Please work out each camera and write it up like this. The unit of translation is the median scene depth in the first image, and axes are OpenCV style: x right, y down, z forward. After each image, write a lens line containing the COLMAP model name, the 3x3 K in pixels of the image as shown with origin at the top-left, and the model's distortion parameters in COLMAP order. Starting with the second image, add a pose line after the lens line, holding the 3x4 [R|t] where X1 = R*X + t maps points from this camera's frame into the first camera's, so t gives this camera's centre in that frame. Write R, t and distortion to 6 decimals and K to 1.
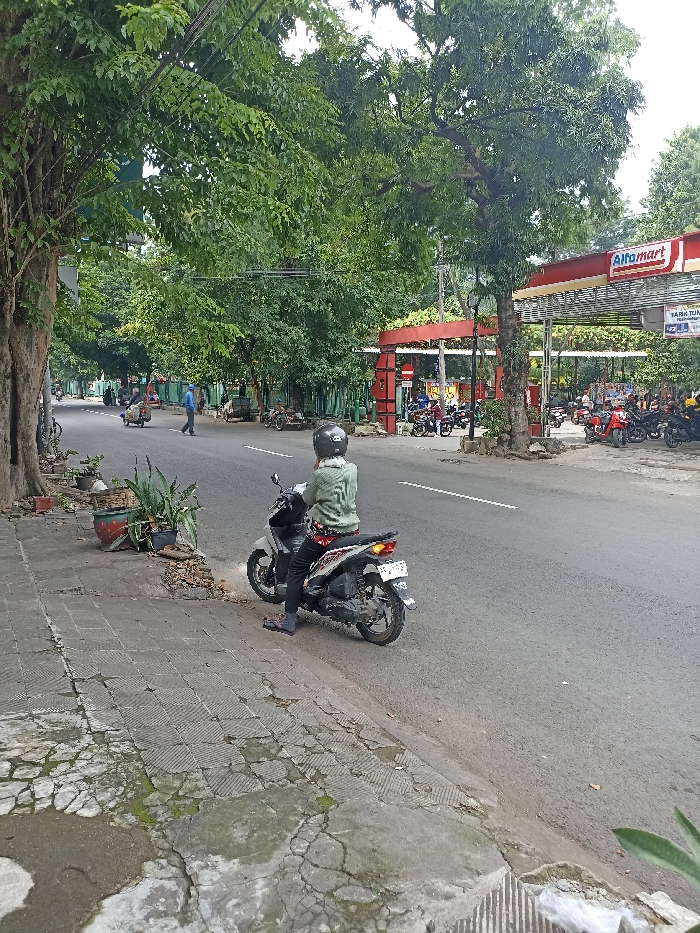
lens RADIAL K [[679.1, 0, 353.1], [0, 679.1, 468.4], [0, 0, 1]] dist [0.052161, -0.062338]
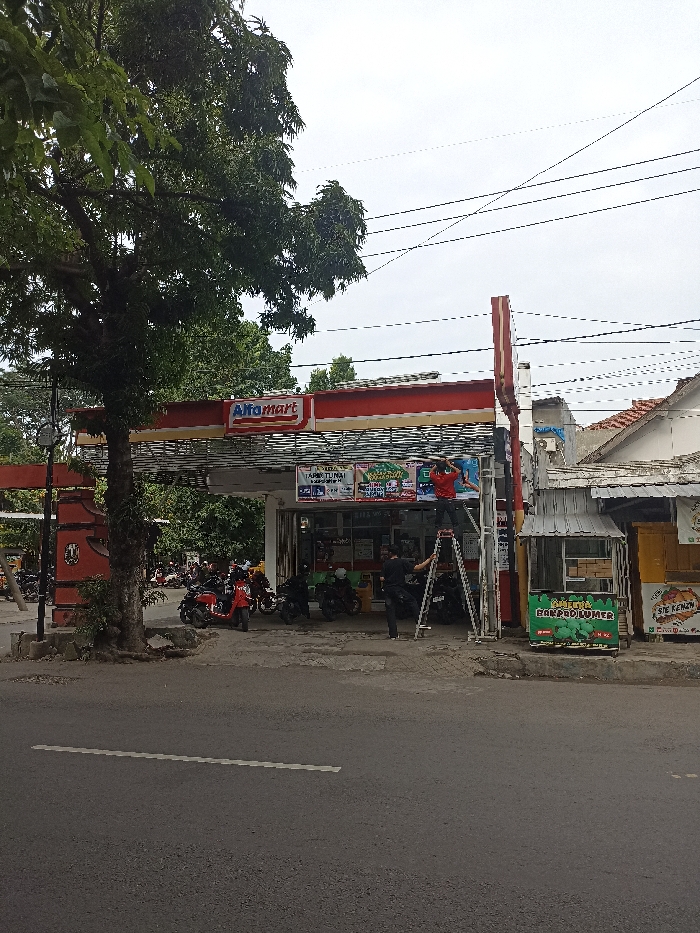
lens RADIAL K [[679.1, 0, 353.1], [0, 679.1, 468.4], [0, 0, 1]] dist [0.052161, -0.062338]
pose [[0.697211, 0.074236, 0.713012, -0.126166], [0.096907, 0.975734, -0.196349, -0.051181], [-0.710285, 0.205992, 0.673099, 0.344697]]
